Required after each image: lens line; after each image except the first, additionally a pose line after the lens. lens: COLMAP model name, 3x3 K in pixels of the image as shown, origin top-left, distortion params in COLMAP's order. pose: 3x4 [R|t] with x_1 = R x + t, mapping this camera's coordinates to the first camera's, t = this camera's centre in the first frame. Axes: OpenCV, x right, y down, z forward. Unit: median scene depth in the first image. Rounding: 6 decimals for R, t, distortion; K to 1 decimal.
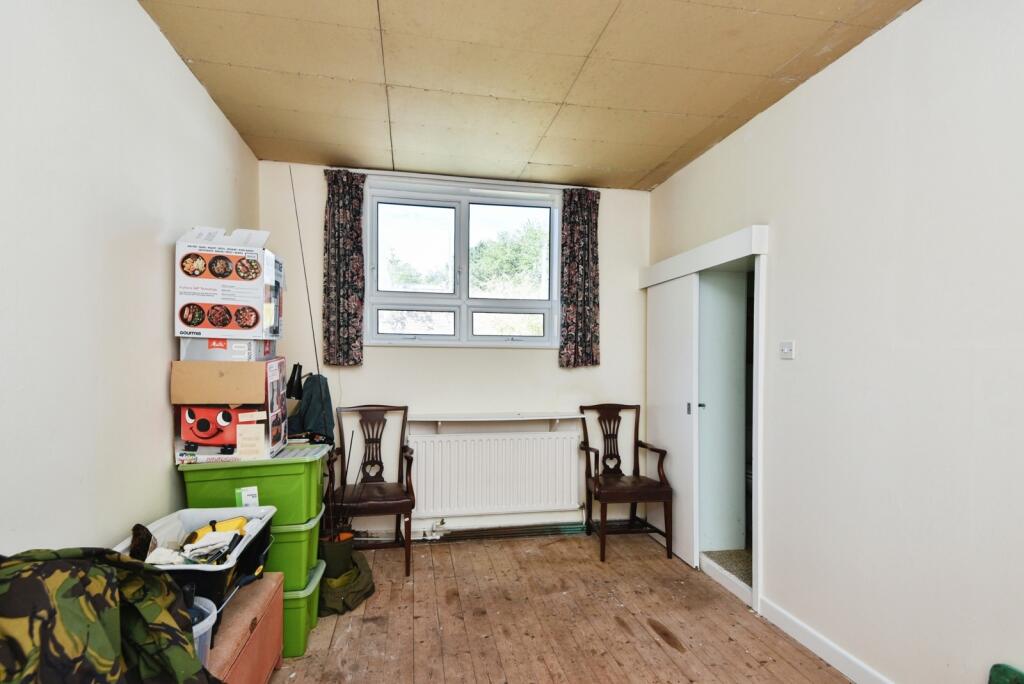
lens RADIAL K [[537.9, 0, 511.4], [0, 537.9, 344.8], [0, 0, 1]] dist [-0.000956, -0.000113]
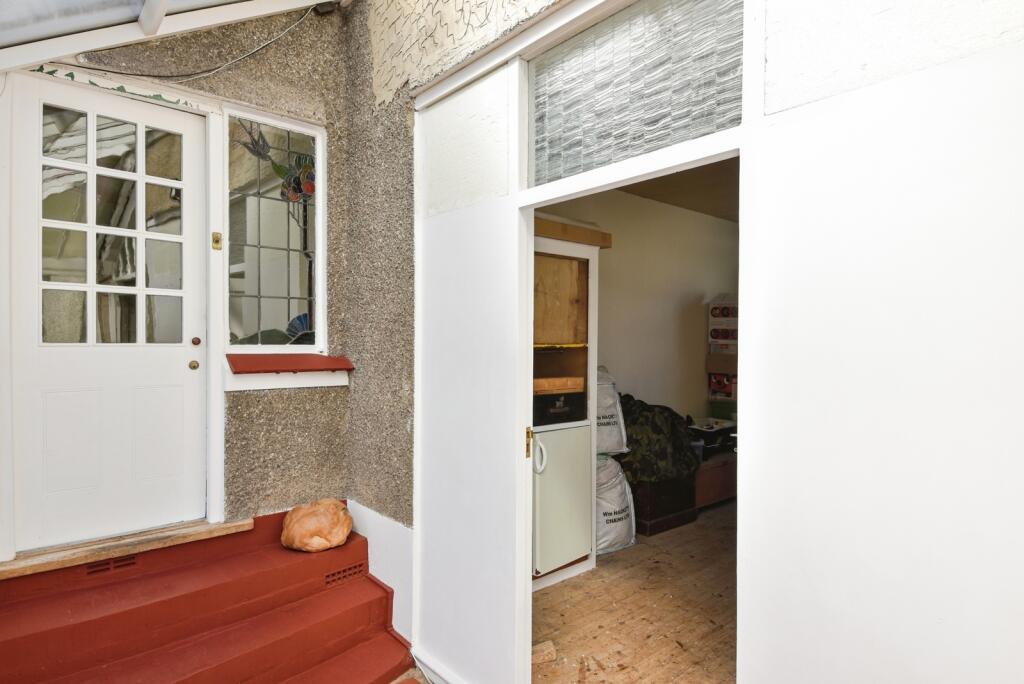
lens RADIAL K [[575.9, 0, 512.2], [0, 575.9, 344.5], [0, 0, 1]] dist [0.000067, 0.000002]
pose [[0.470943, -0.000474, -0.882164, 1.151131], [-0.006231, 0.999973, -0.003864, 0.003651], [0.882142, 0.007316, 0.470927, -0.904030]]
